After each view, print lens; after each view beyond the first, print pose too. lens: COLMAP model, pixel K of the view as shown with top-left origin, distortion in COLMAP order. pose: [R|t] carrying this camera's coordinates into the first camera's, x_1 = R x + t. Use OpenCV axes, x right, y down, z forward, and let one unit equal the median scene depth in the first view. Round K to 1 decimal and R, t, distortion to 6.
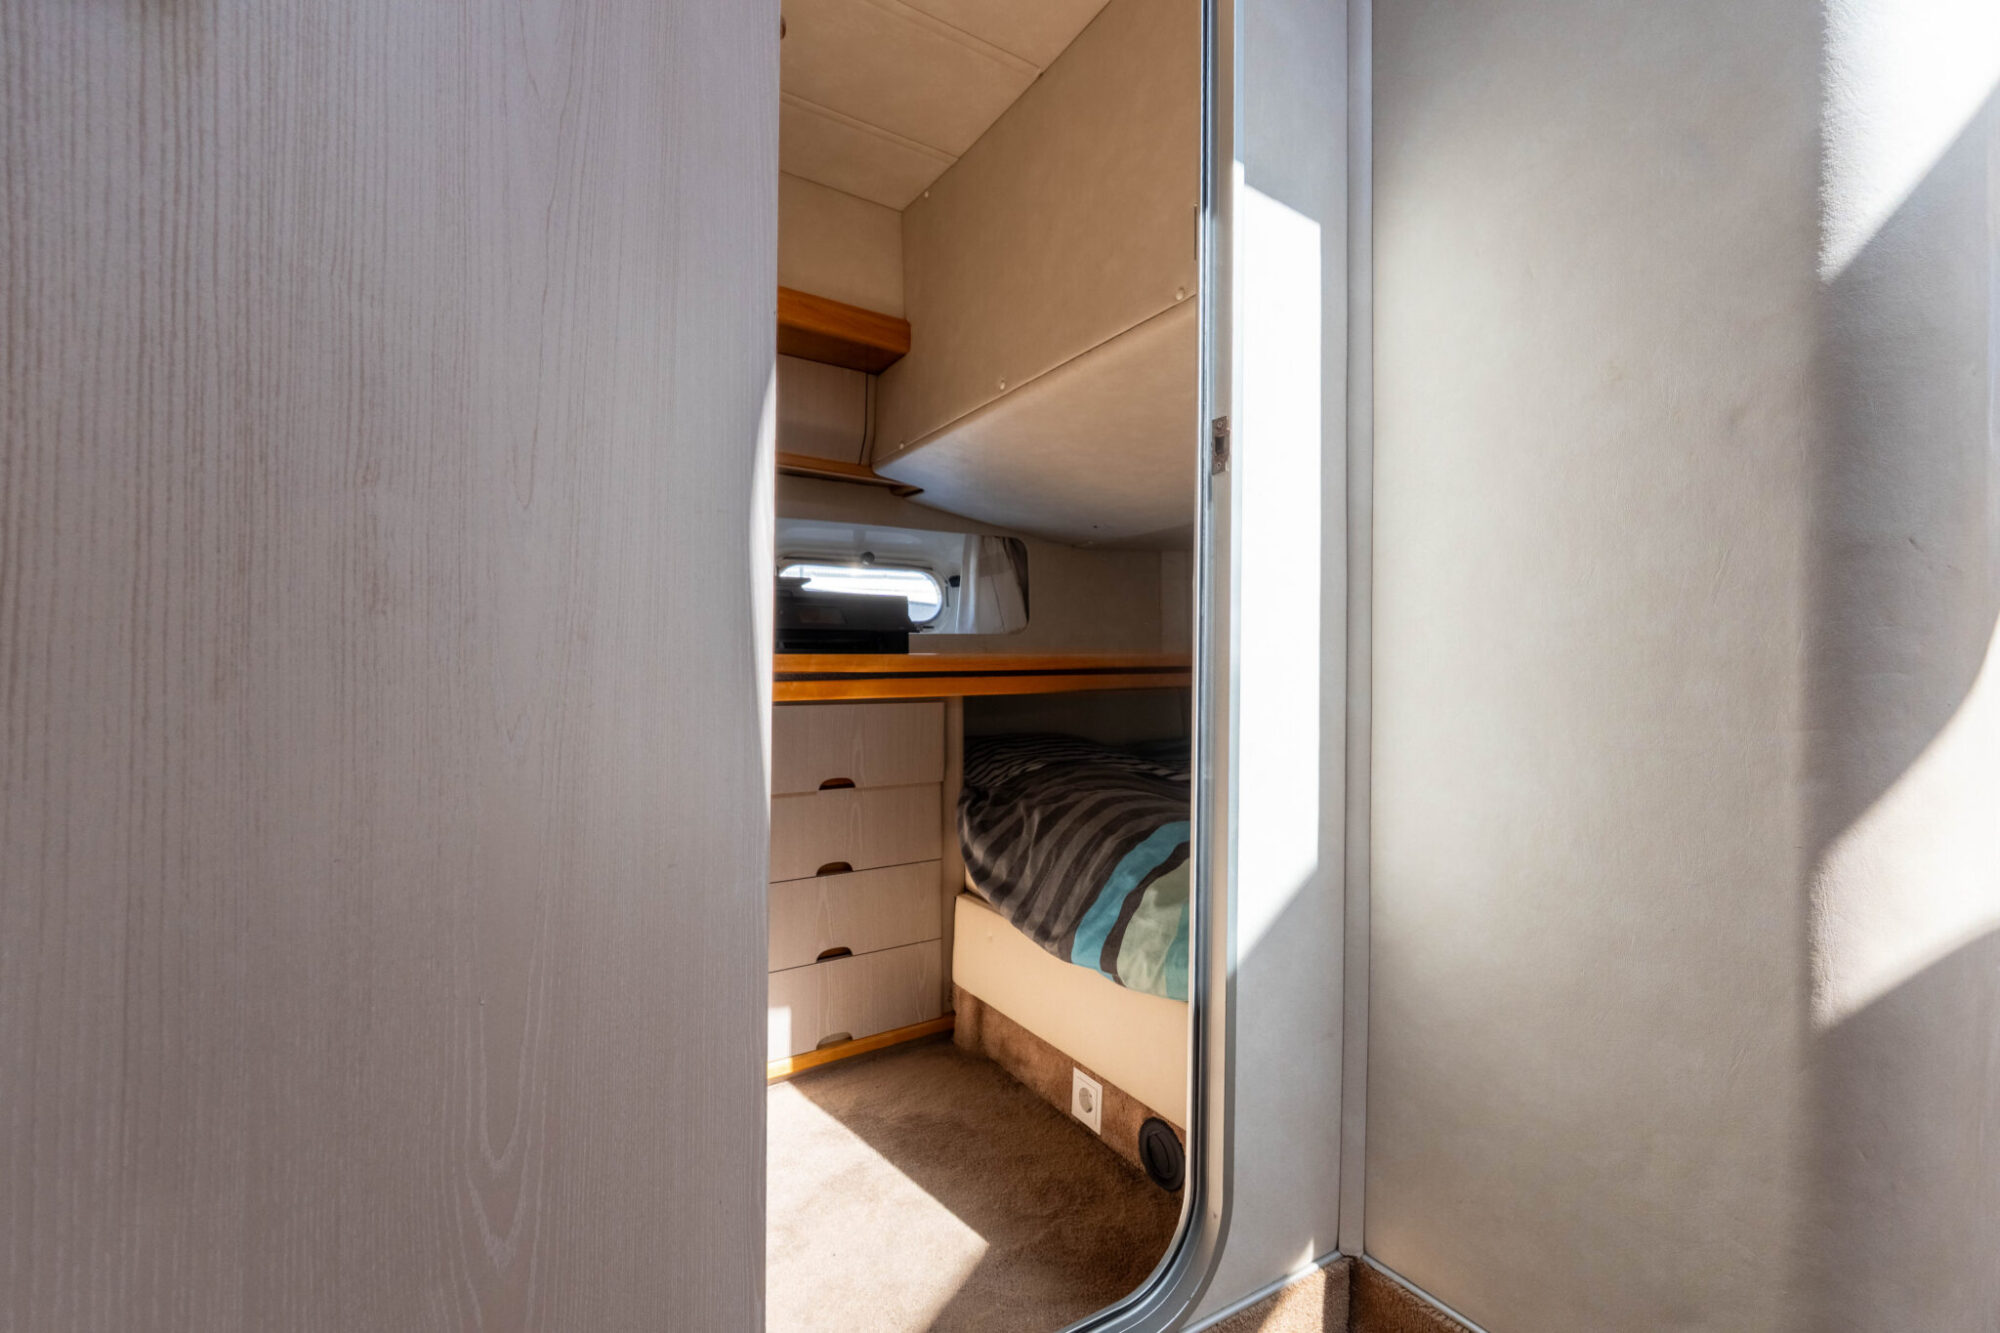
lens RADIAL K [[840.6, 0, 1002.1], [0, 840.6, 659.9], [0, 0, 1]] dist [-0.006202, 0.000116]
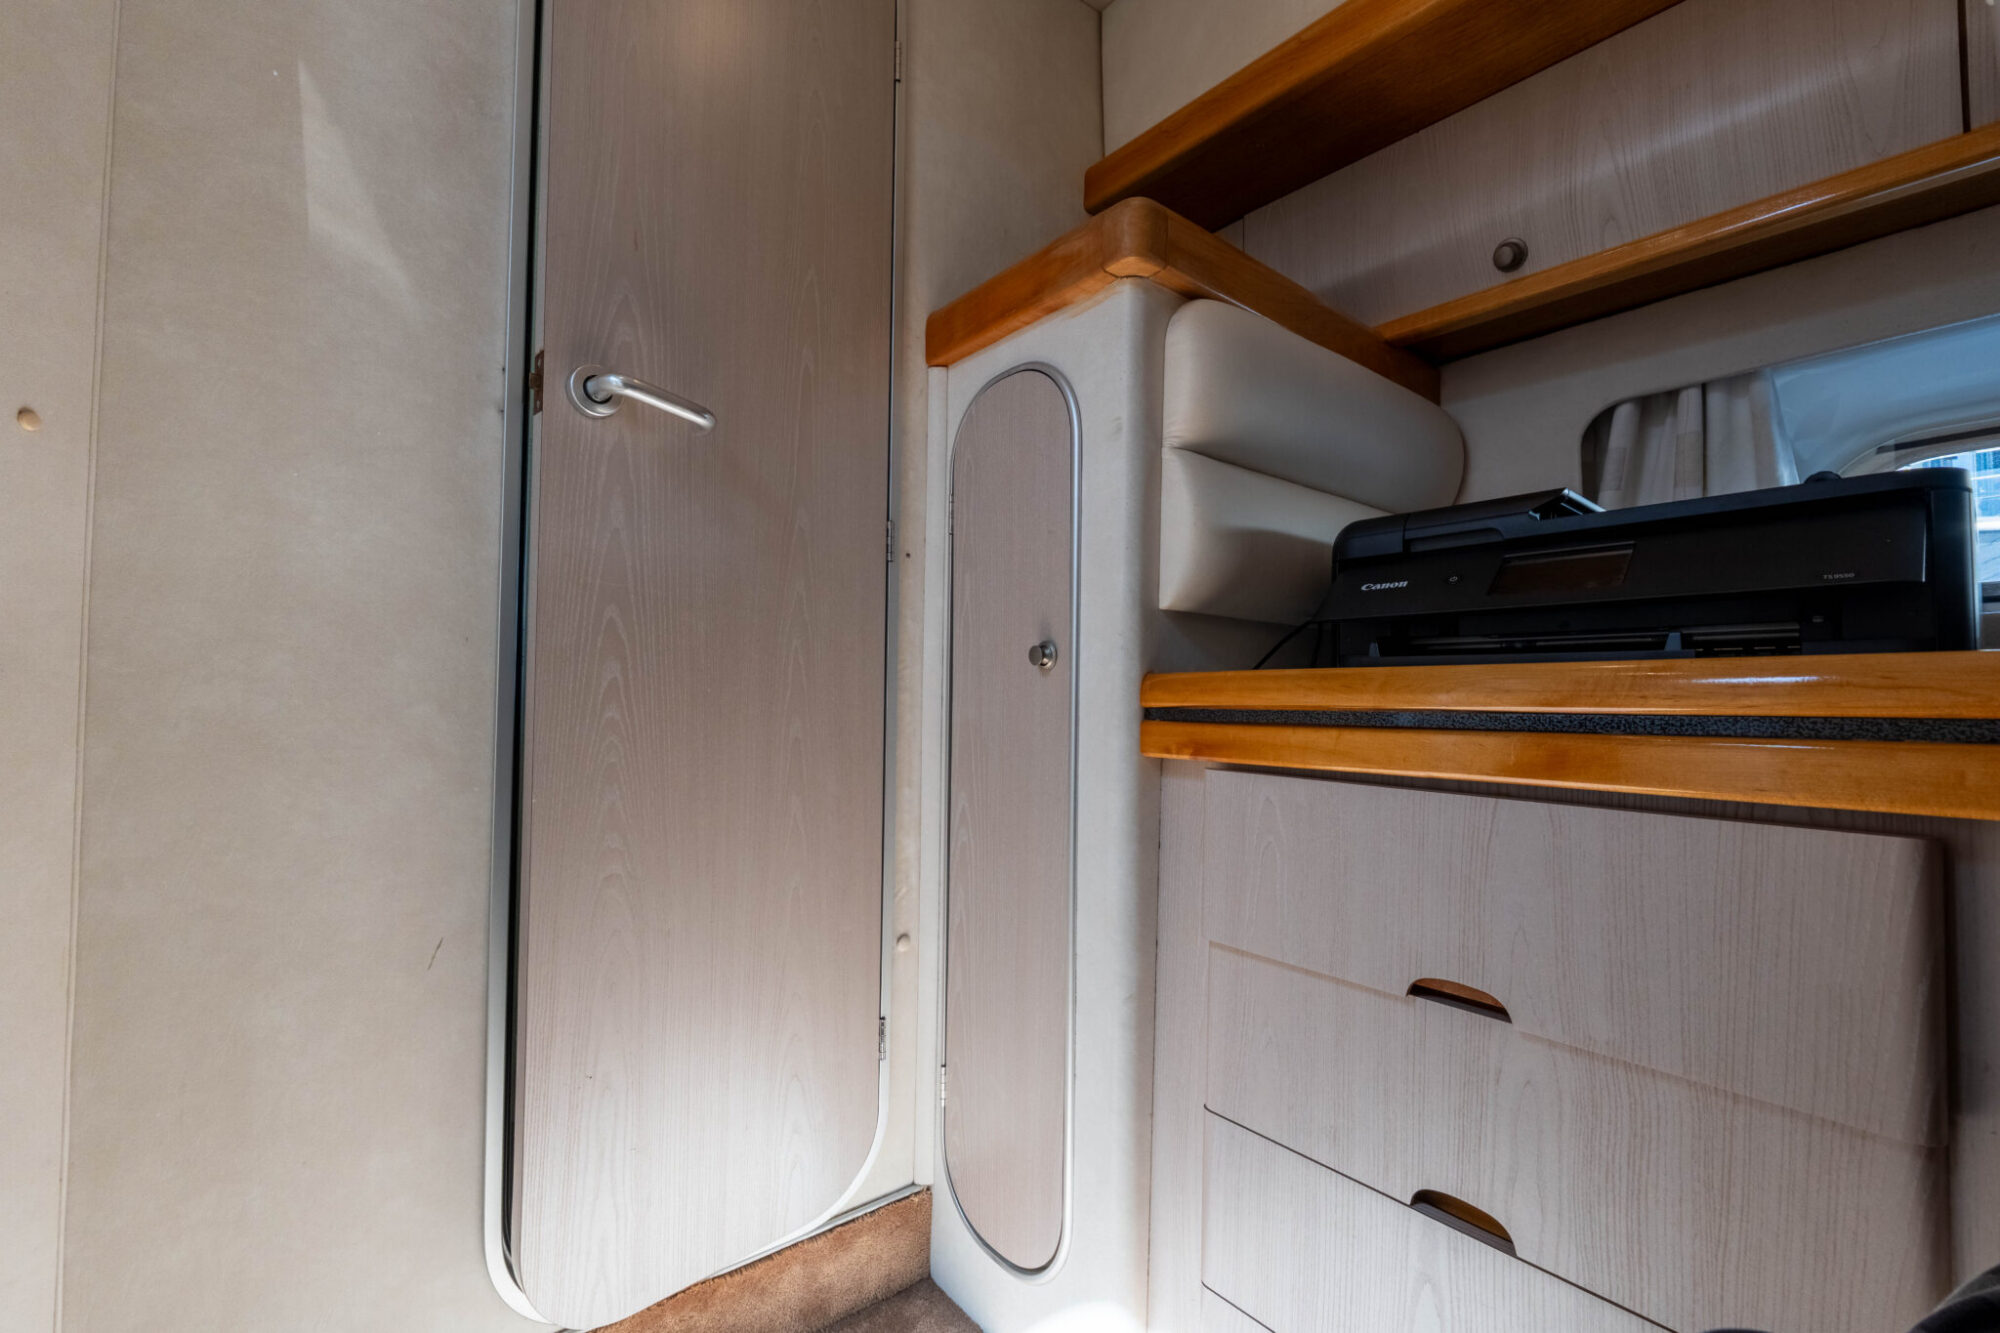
lens RADIAL K [[840.6, 0, 1002.1], [0, 840.6, 659.9], [0, 0, 1]] dist [-0.006202, 0.000116]
pose [[0.090209, -0.040760, -0.995088, 0.157772], [-0.009039, 0.999087, -0.041744, 0.009213], [0.995882, 0.012760, 0.089758, 0.665962]]
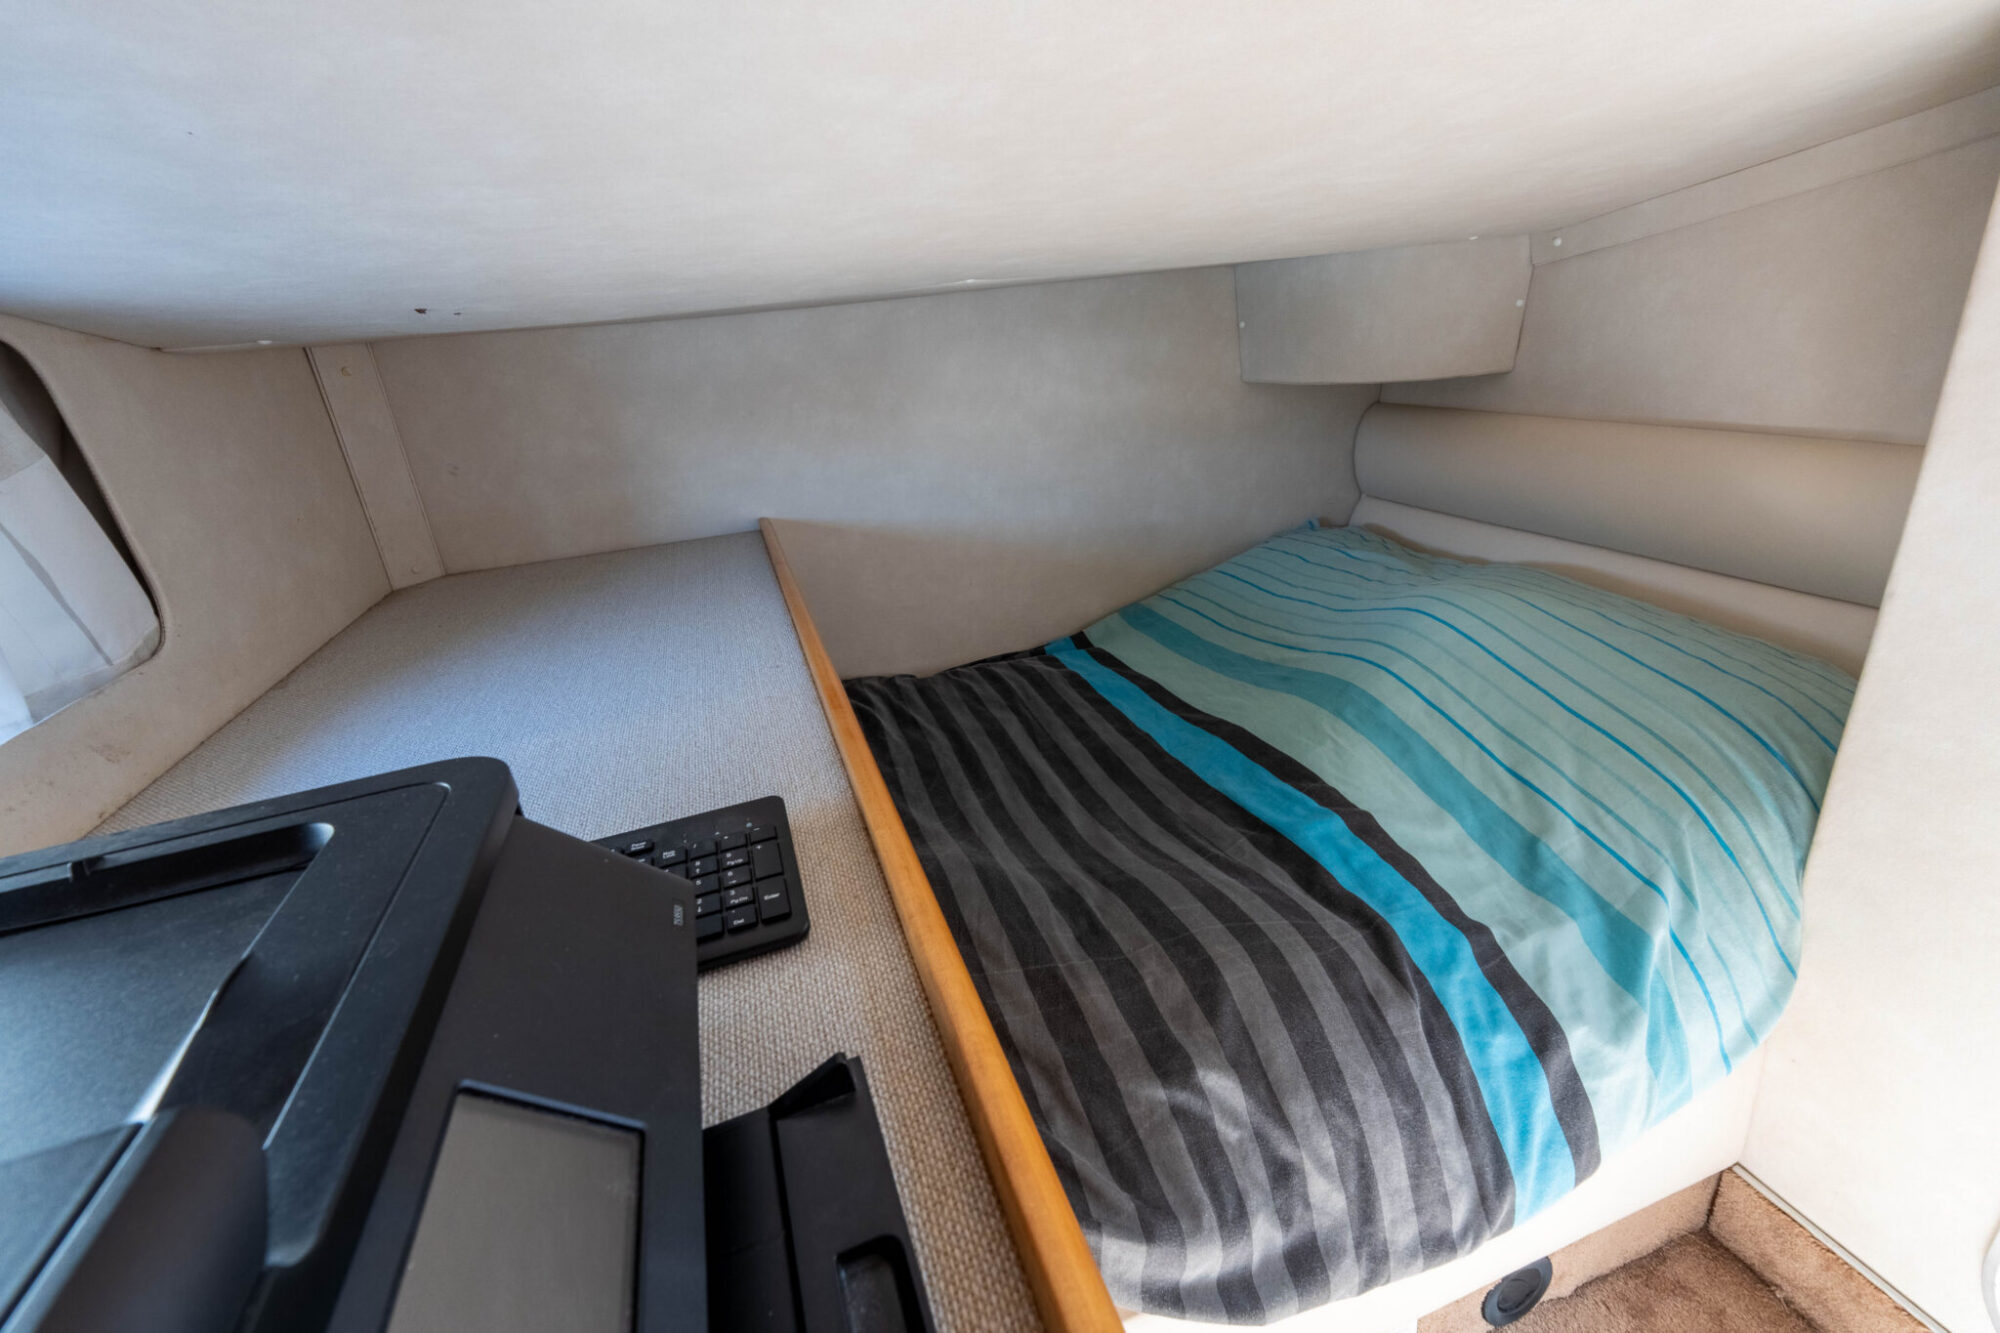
lens RADIAL K [[840.6, 0, 1002.1], [0, 840.6, 659.9], [0, 0, 1]] dist [-0.006202, 0.000116]
pose [[0.245537, -0.368423, 0.896647, -0.264820], [0.083796, 0.929567, 0.359002, -0.165875], [-0.965759, -0.013013, 0.259115, 0.864304]]
